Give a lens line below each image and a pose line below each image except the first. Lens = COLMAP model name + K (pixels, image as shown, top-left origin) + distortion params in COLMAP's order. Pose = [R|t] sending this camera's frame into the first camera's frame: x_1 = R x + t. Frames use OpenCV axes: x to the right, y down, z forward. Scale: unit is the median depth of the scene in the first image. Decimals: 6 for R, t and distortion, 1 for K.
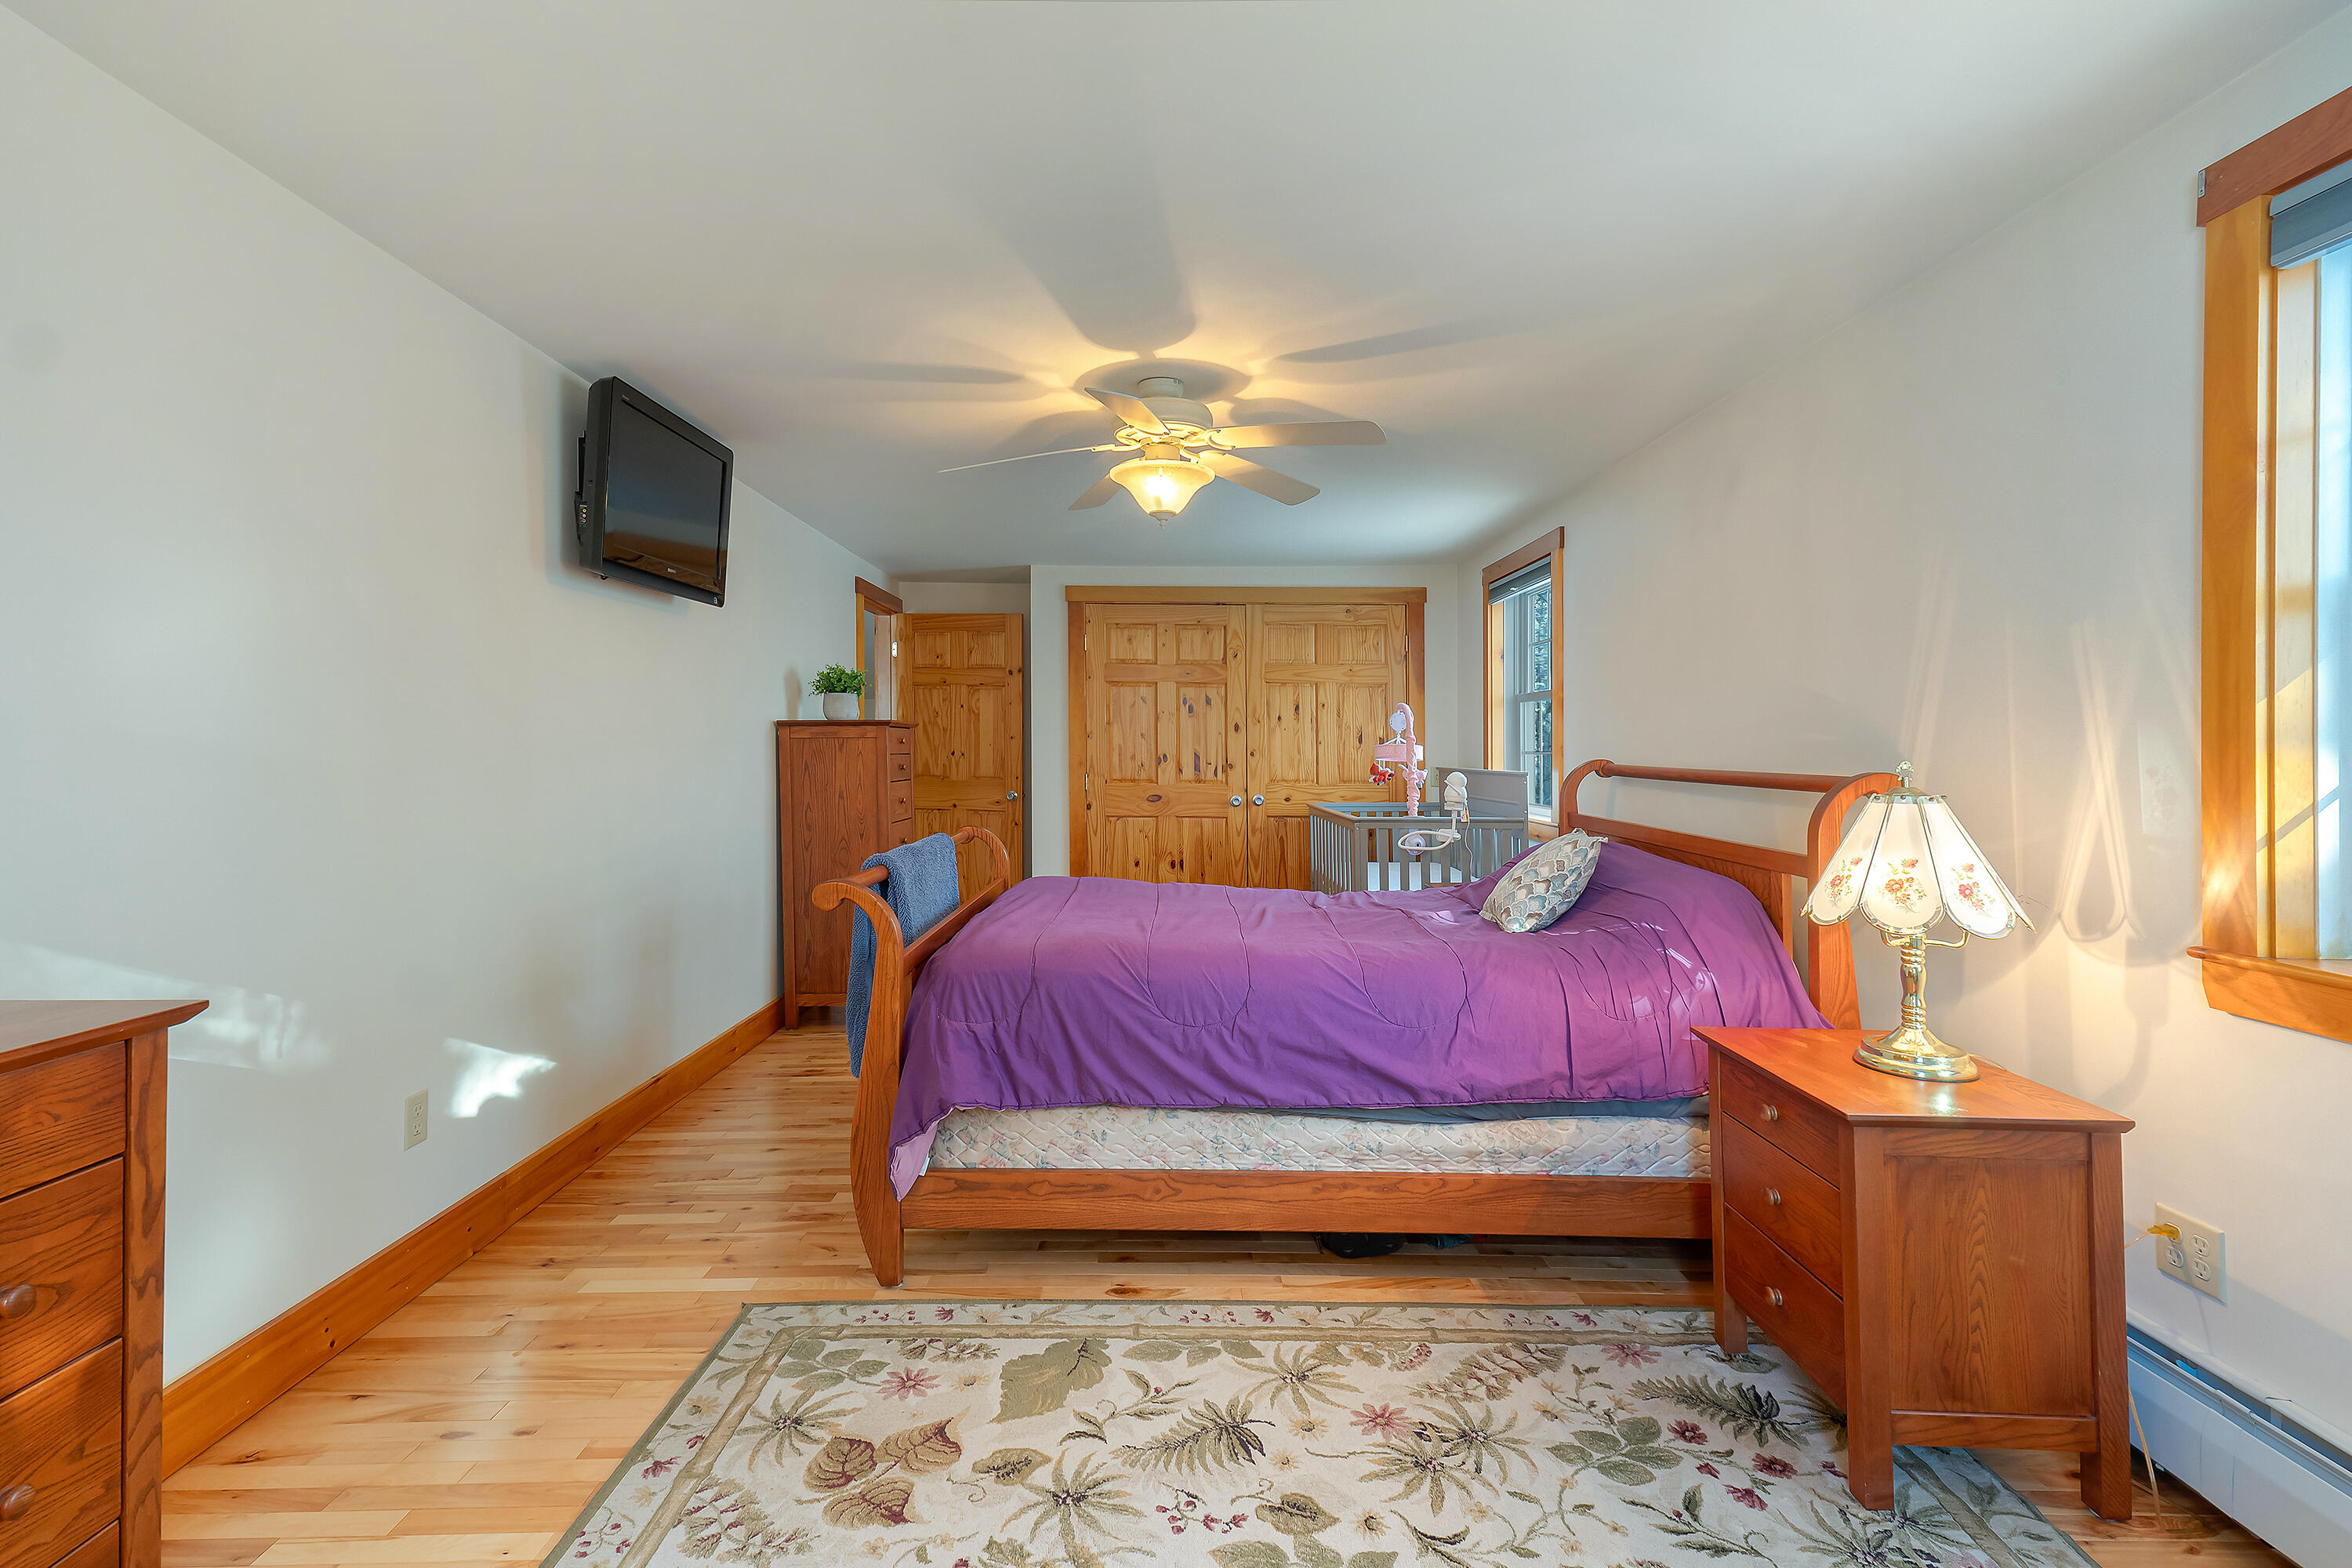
lens RADIAL K [[1061.8, 0, 1174.2], [0, 1061.8, 753.9], [0, 0, 1]] dist [0.054818, -0.018072]
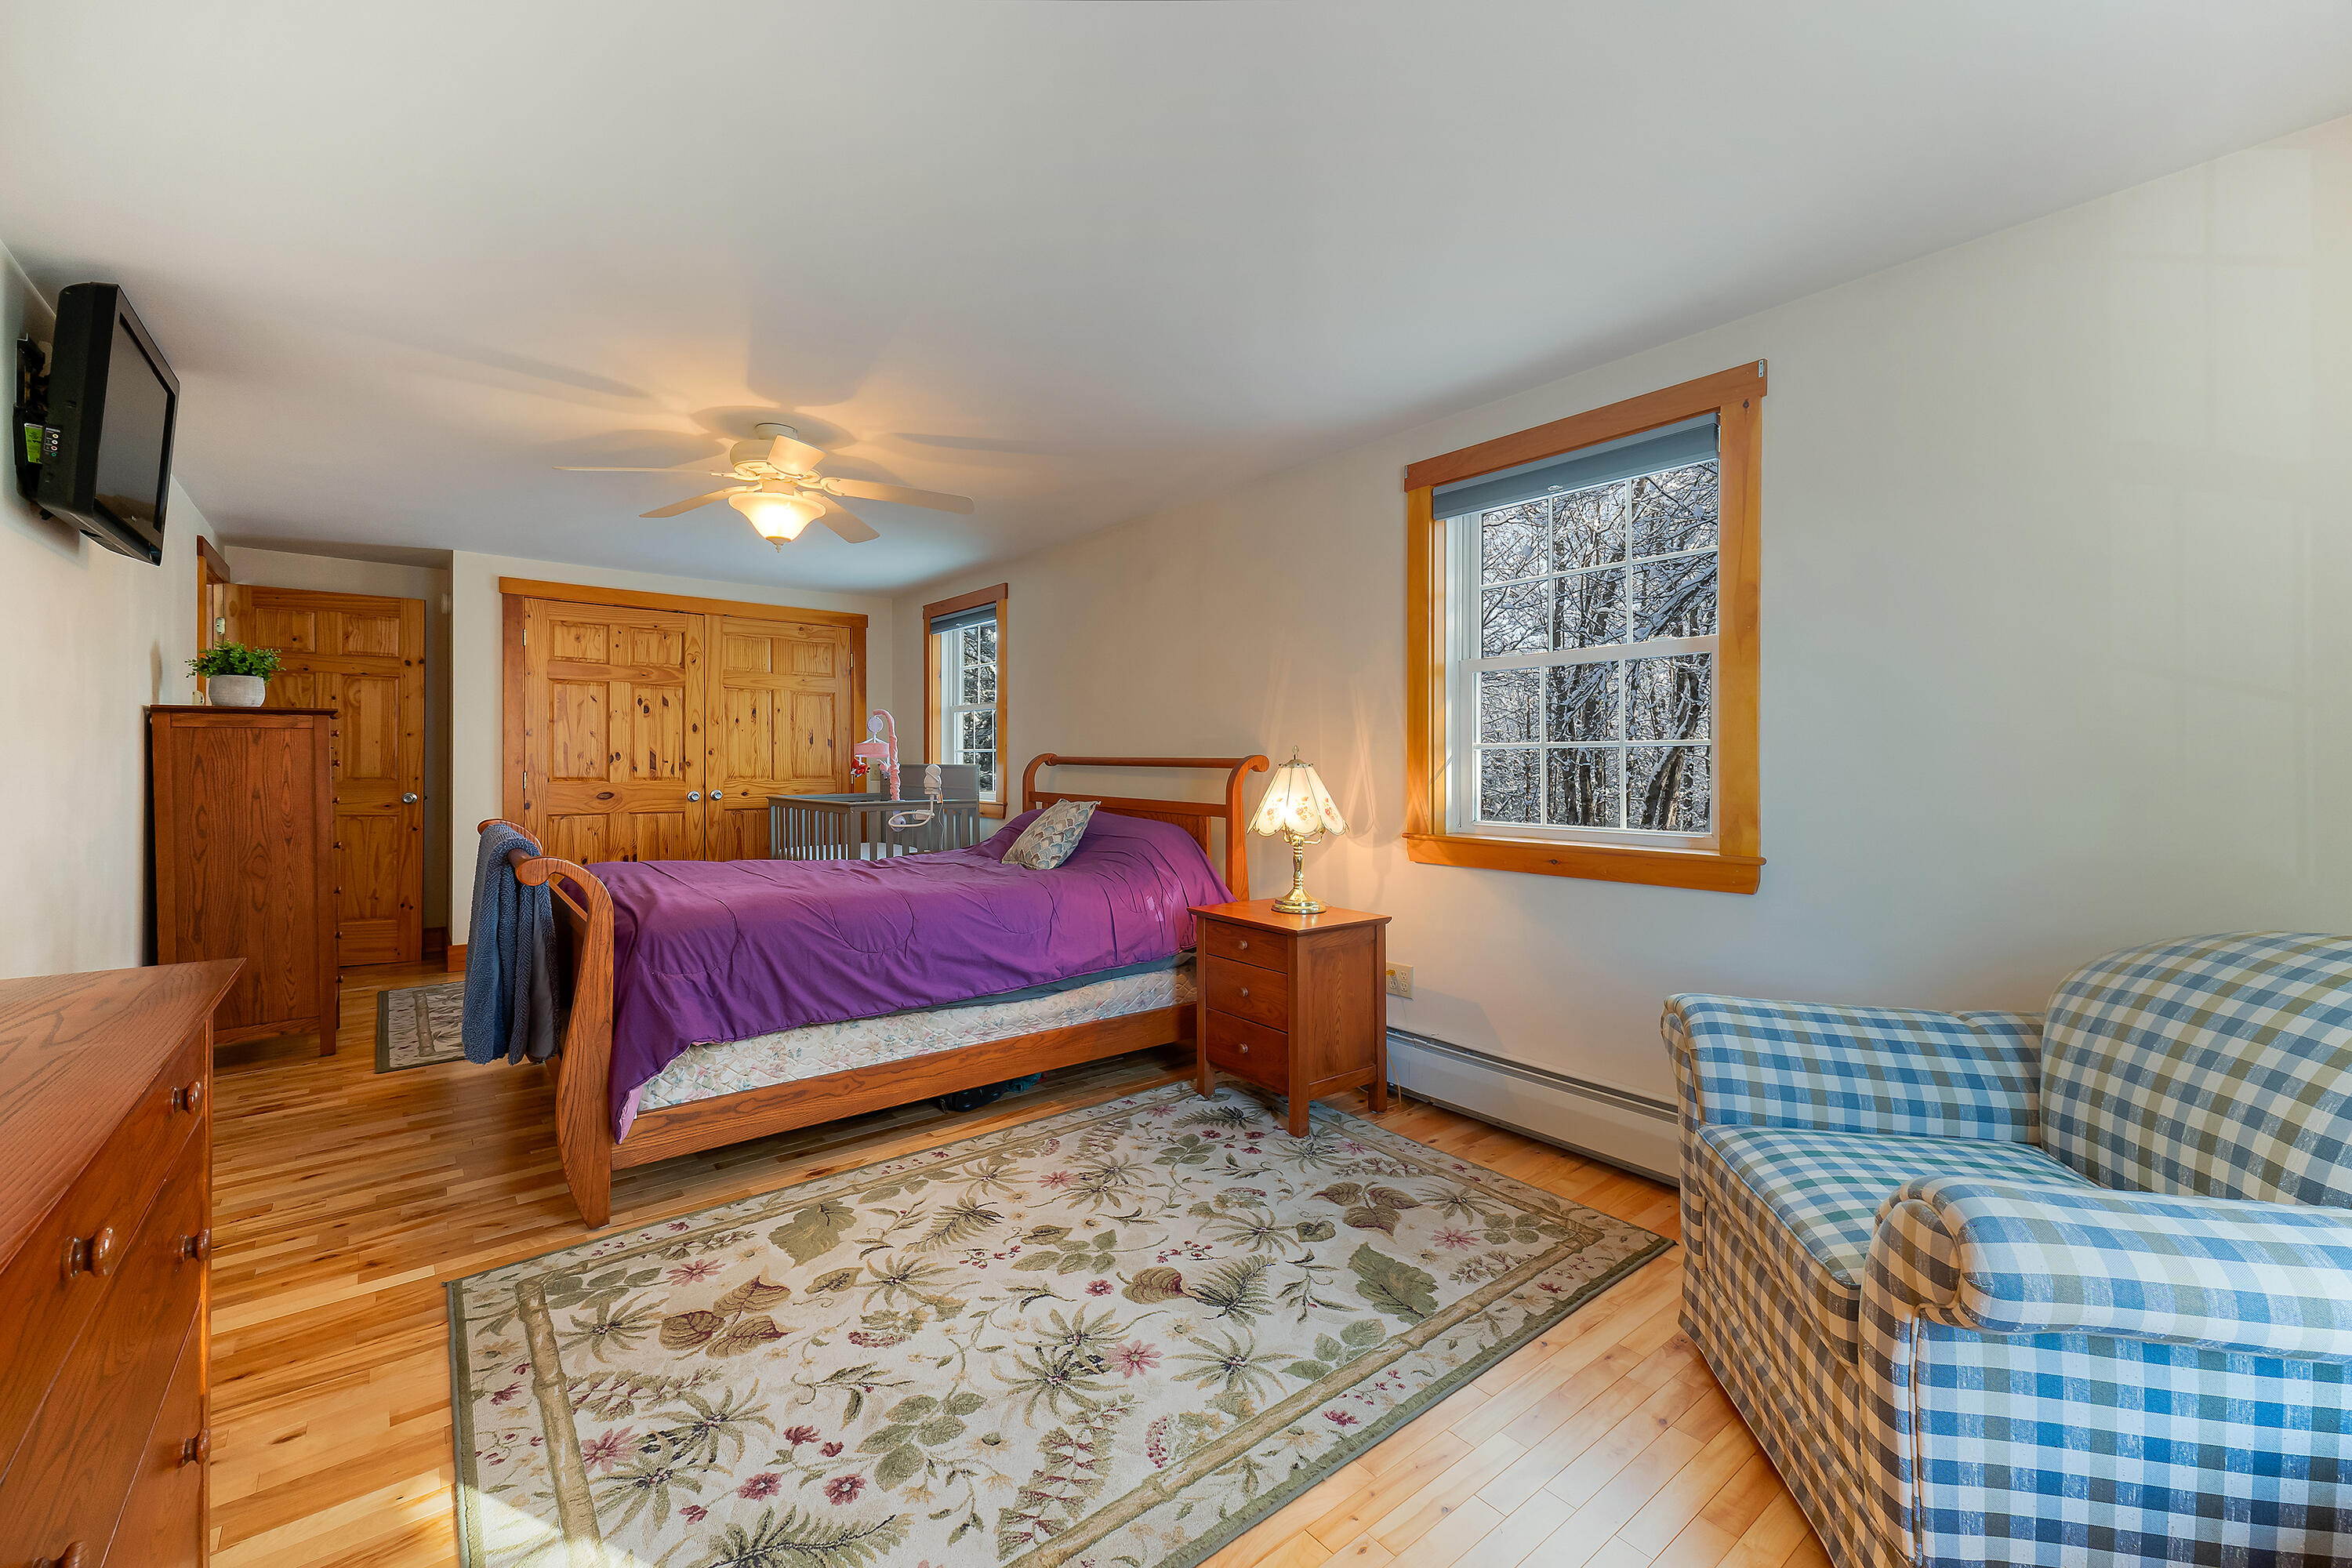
lens RADIAL K [[945.2, 0, 1144.0], [0, 945.2, 760.8], [0, 0, 1]] dist [0.027542, -0.000160]
pose [[0.793456, -0.001162, 0.608627, -0.419888], [0.002727, 0.999995, -0.001645, 0.028428], [-0.608622, 0.002965, 0.793455, -0.100946]]
